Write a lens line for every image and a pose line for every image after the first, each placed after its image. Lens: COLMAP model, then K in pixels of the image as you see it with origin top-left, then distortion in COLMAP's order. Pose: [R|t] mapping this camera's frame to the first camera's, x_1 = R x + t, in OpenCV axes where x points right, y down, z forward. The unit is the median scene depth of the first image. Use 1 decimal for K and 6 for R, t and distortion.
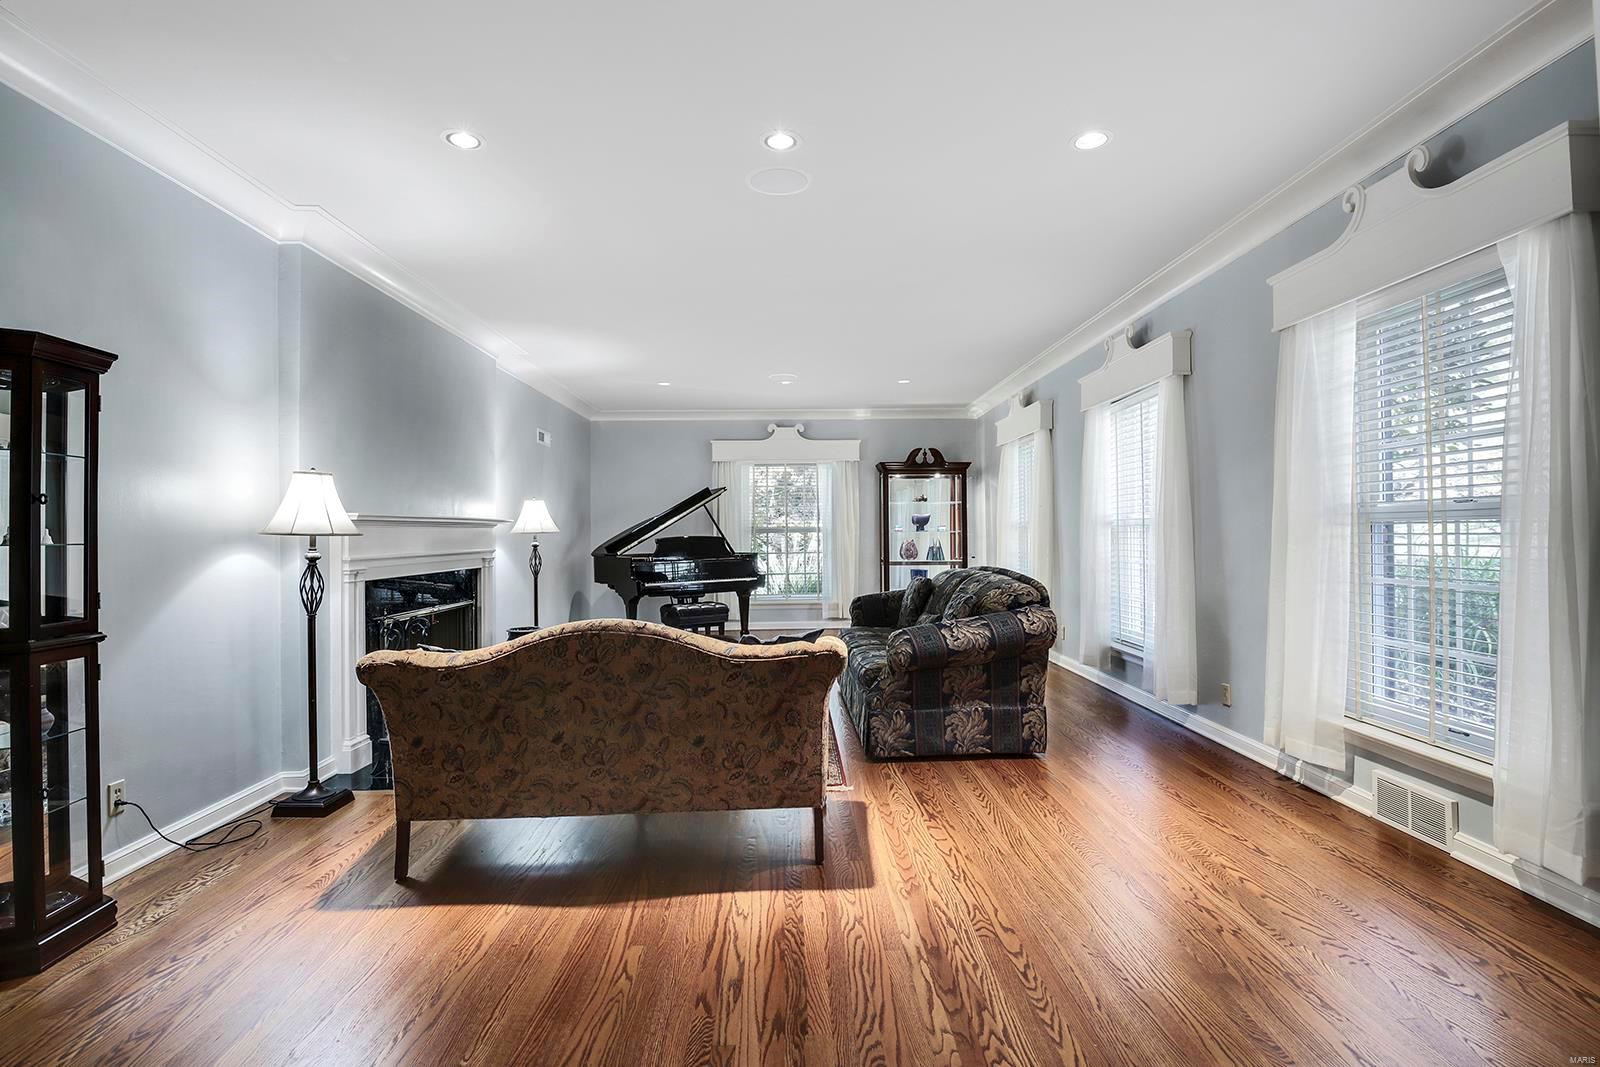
lens RADIAL K [[787.7, 0, 783.0], [0, 787.7, 537.7], [0, 0, 1]] dist [0.001827, -0.008177]
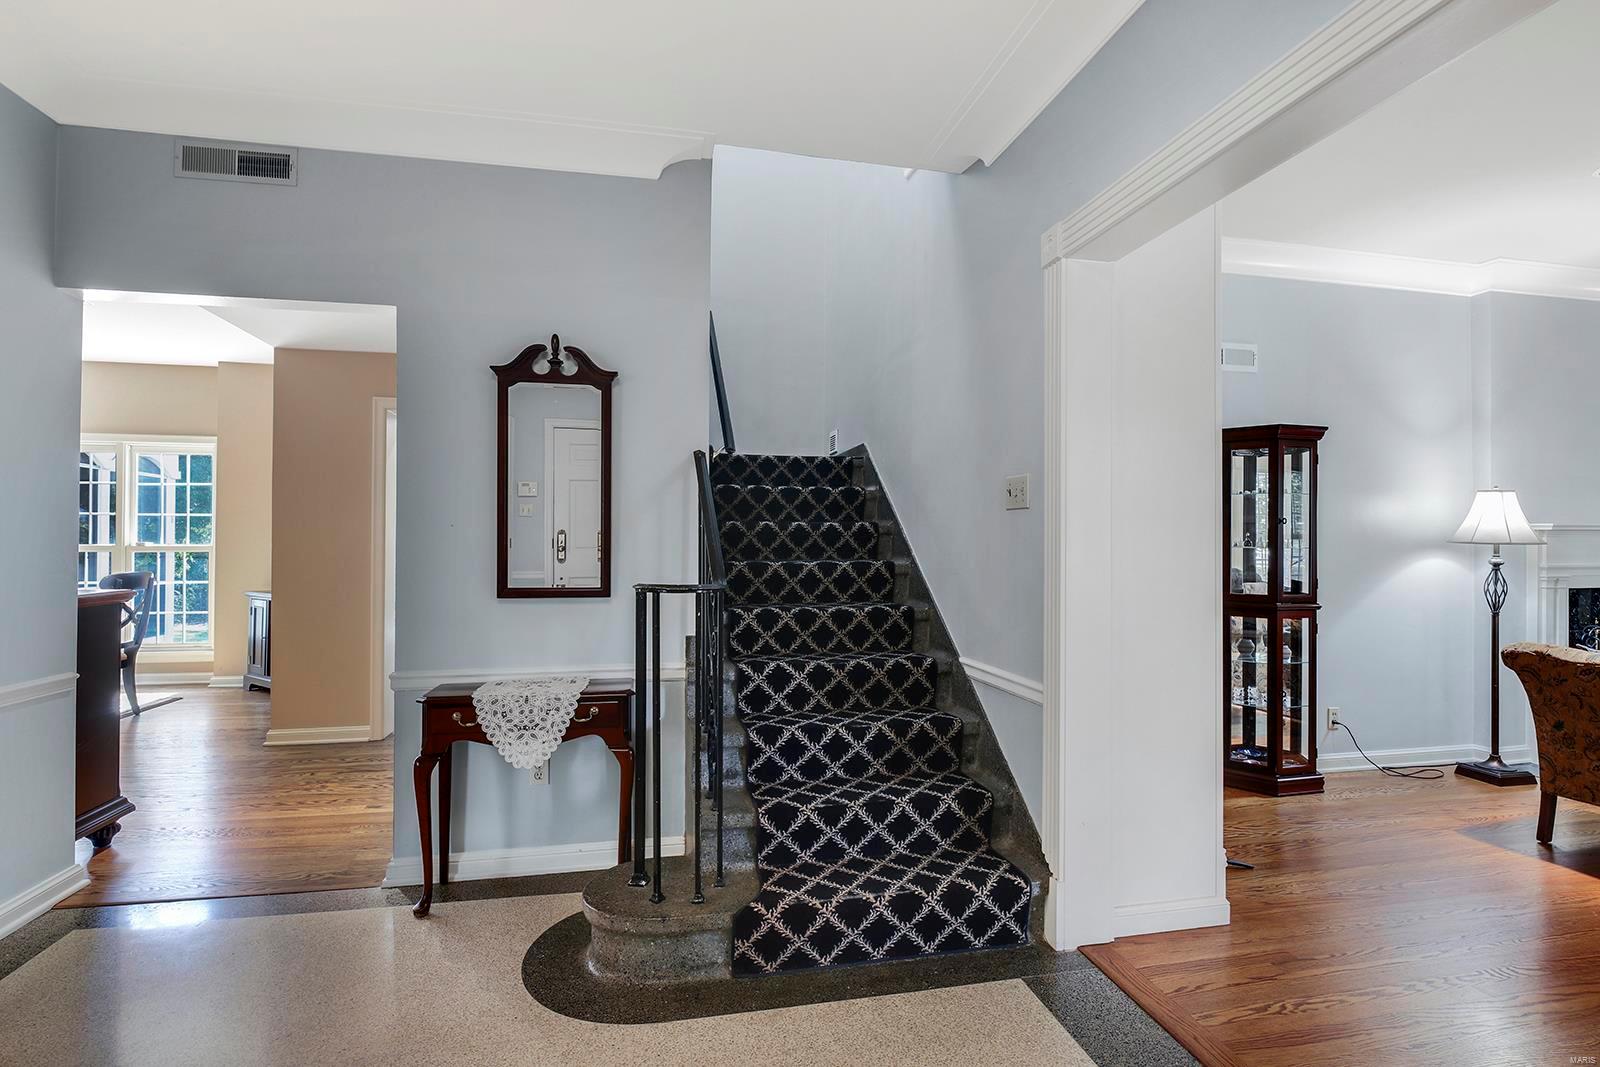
lens RADIAL K [[787.7, 0, 785.6], [0, 787.7, 528.0], [0, 0, 1]] dist [0.001827, -0.008177]
pose [[0.186297, -0.008696, -0.982455, 0.432229], [-0.011598, 0.999872, -0.011049, -0.001610], [0.982425, 0.013453, 0.186172, -0.308843]]
